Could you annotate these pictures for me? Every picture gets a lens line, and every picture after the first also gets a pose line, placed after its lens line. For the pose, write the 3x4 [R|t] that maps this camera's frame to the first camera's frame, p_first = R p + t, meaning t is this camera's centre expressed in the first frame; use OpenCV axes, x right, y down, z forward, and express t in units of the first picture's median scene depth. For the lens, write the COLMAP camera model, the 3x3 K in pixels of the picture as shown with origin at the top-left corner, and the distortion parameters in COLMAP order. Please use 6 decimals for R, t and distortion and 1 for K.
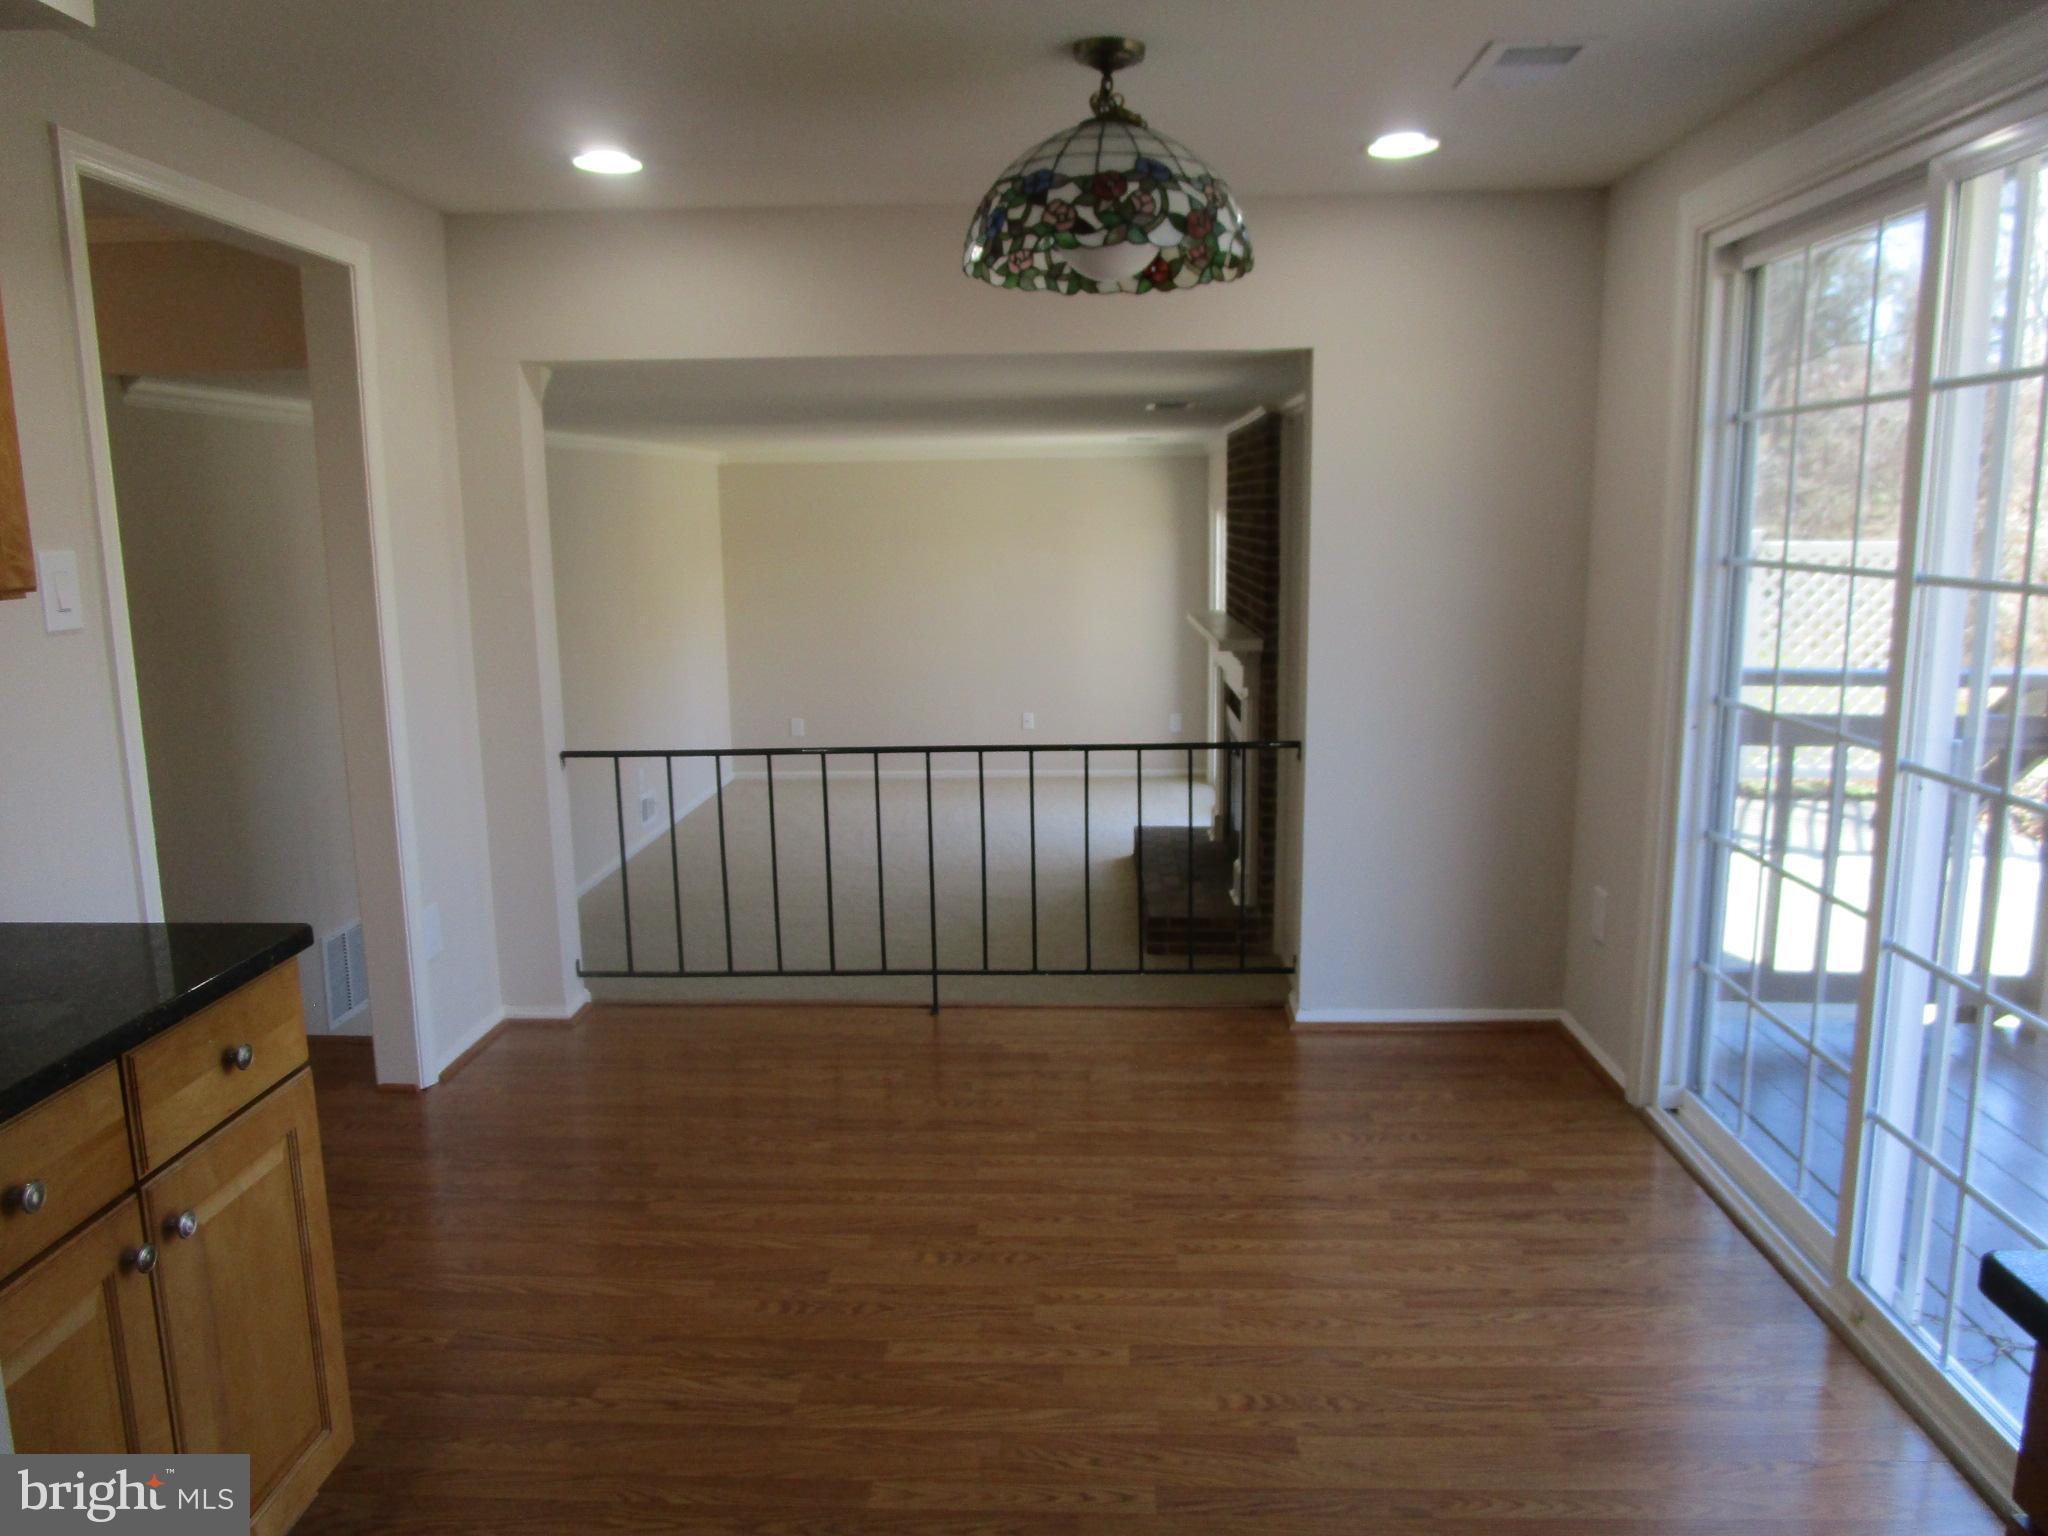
lens RADIAL K [[1440.4, 0, 1024.0], [0, 1440.4, 768.0], [0, 0, 1]] dist [-0.044773, 0.018478]
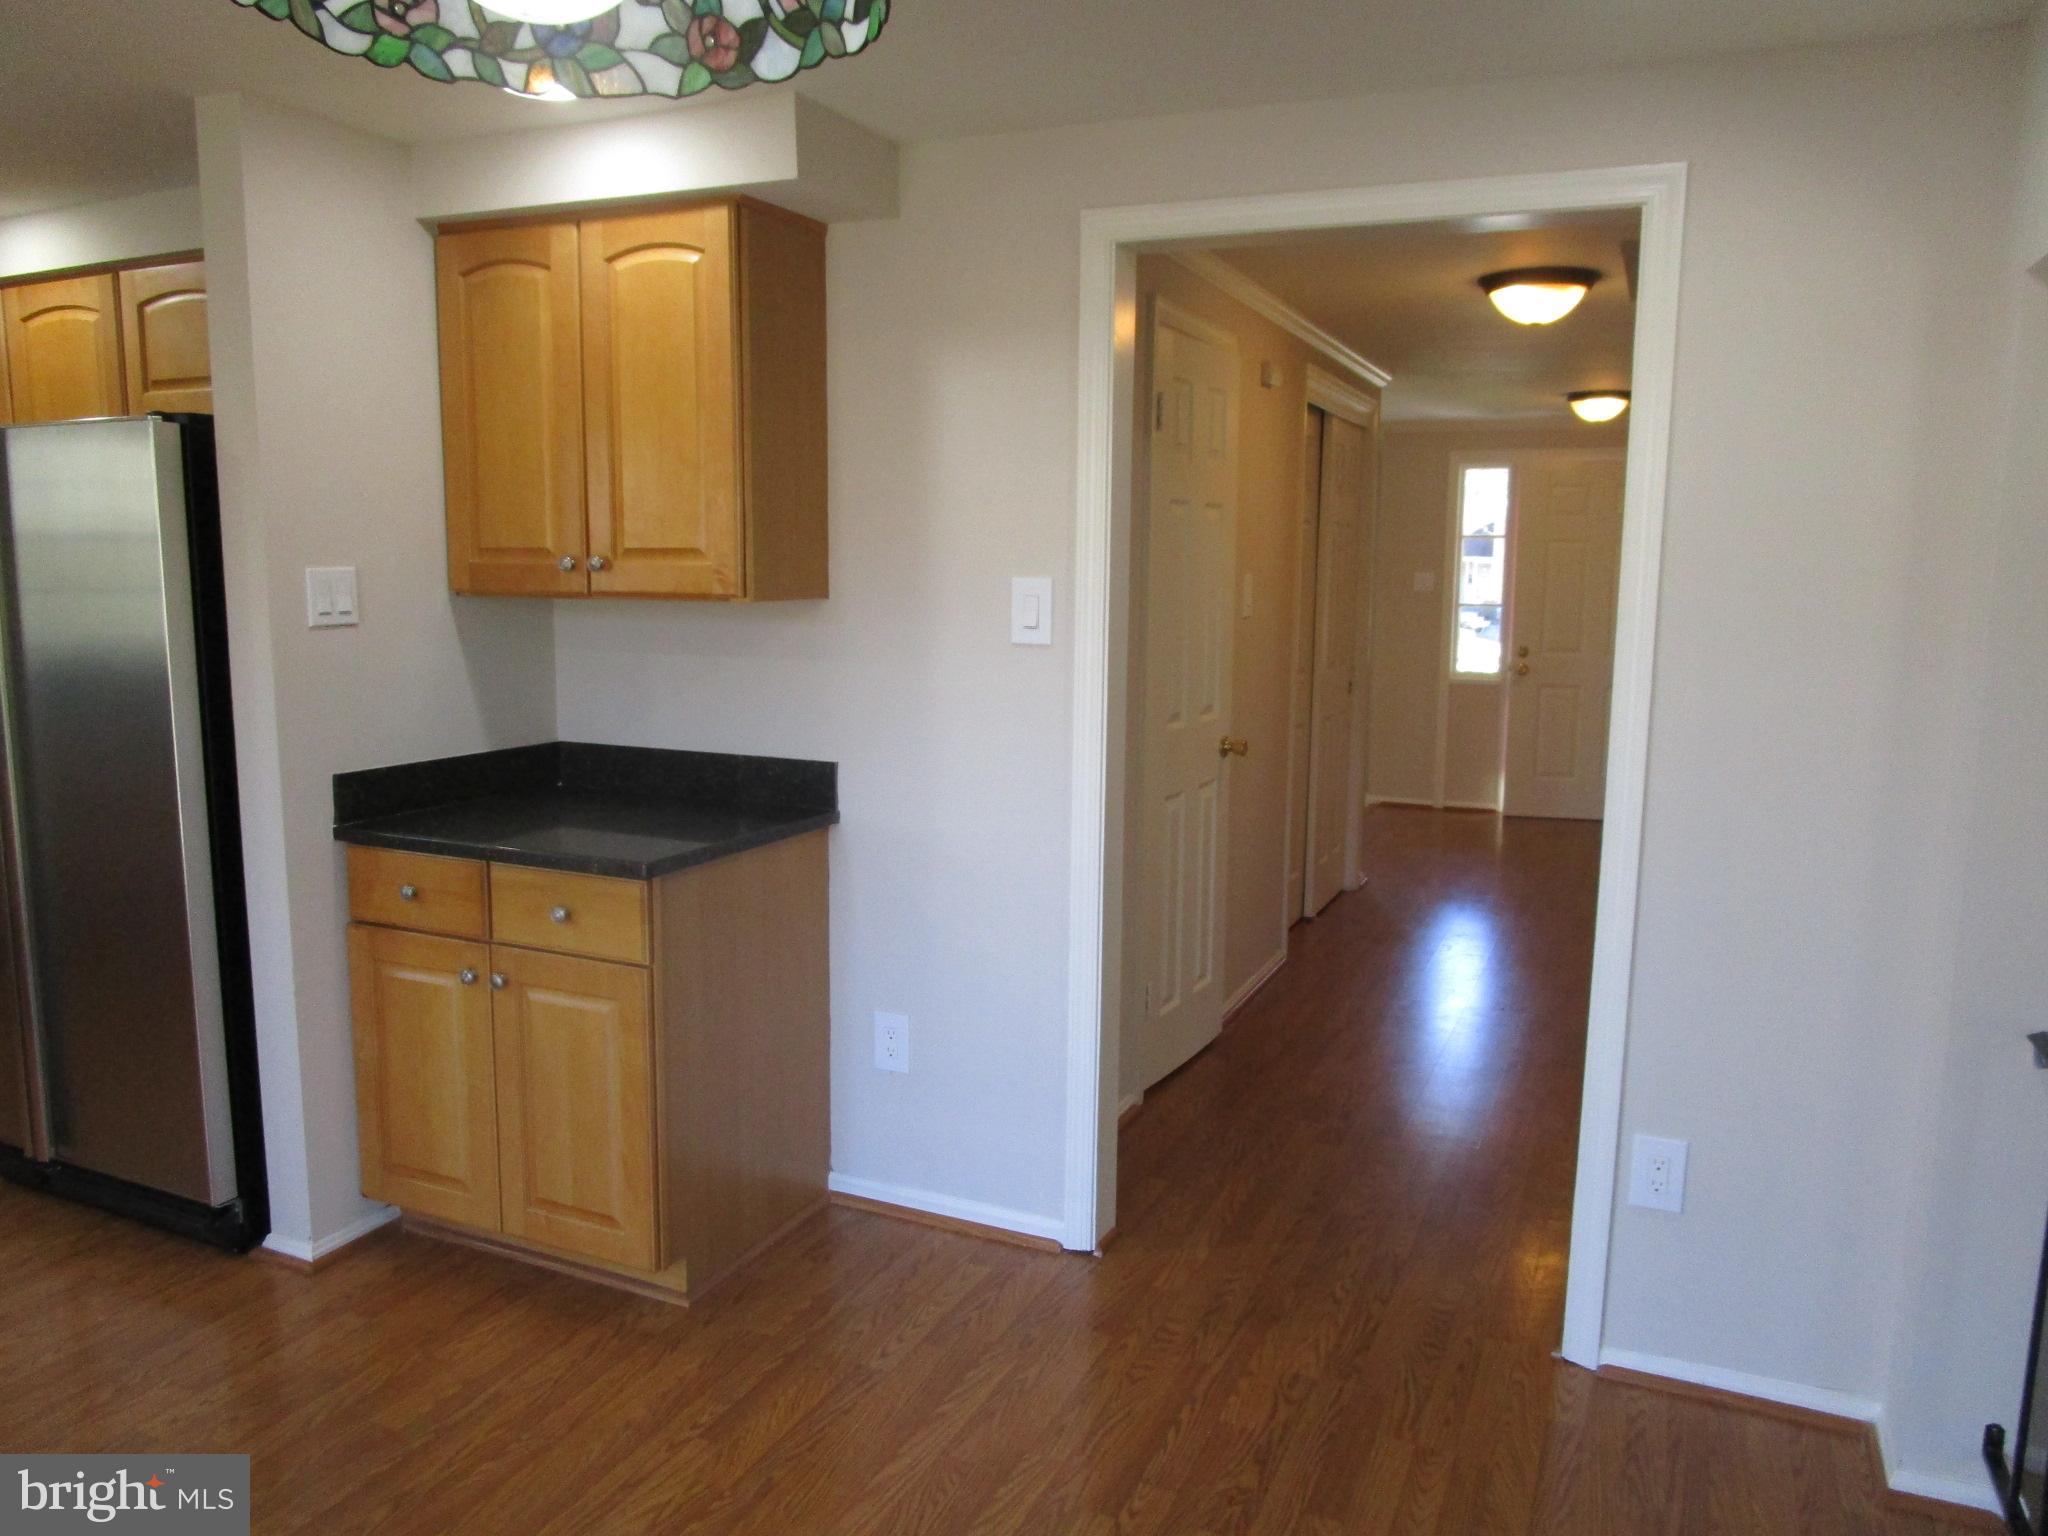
lens RADIAL K [[1440.4, 0, 1024.0], [0, 1440.4, 768.0], [0, 0, 1]] dist [-0.044773, 0.018478]
pose [[-0.371058, 0.138755, -0.918185, 0.274473], [-0.171290, 0.961579, 0.214534, -0.154536], [0.912675, 0.236881, -0.333035, 0.859586]]
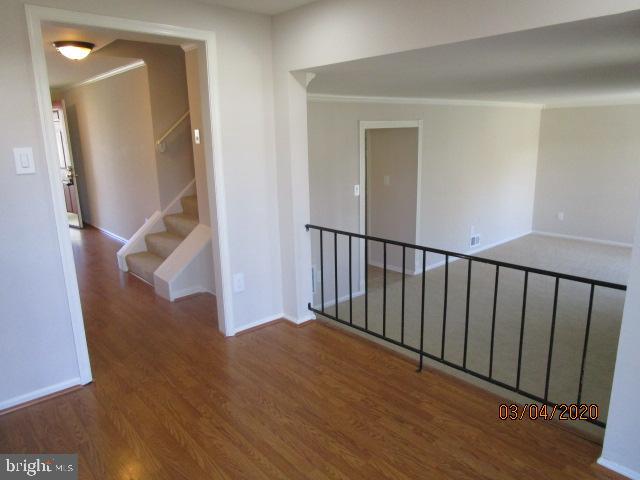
lens RADIAL K [[450.1, 0, 320.0], [0, 450.1, 240.0], [0, 0, 1]] dist [-0.044773, 0.018478]
pose [[0.698464, 0.164768, -0.696419, 0.283710], [-0.117551, 0.986332, 0.115463, -0.085406], [0.705925, 0.001218, 0.708286, 0.464050]]
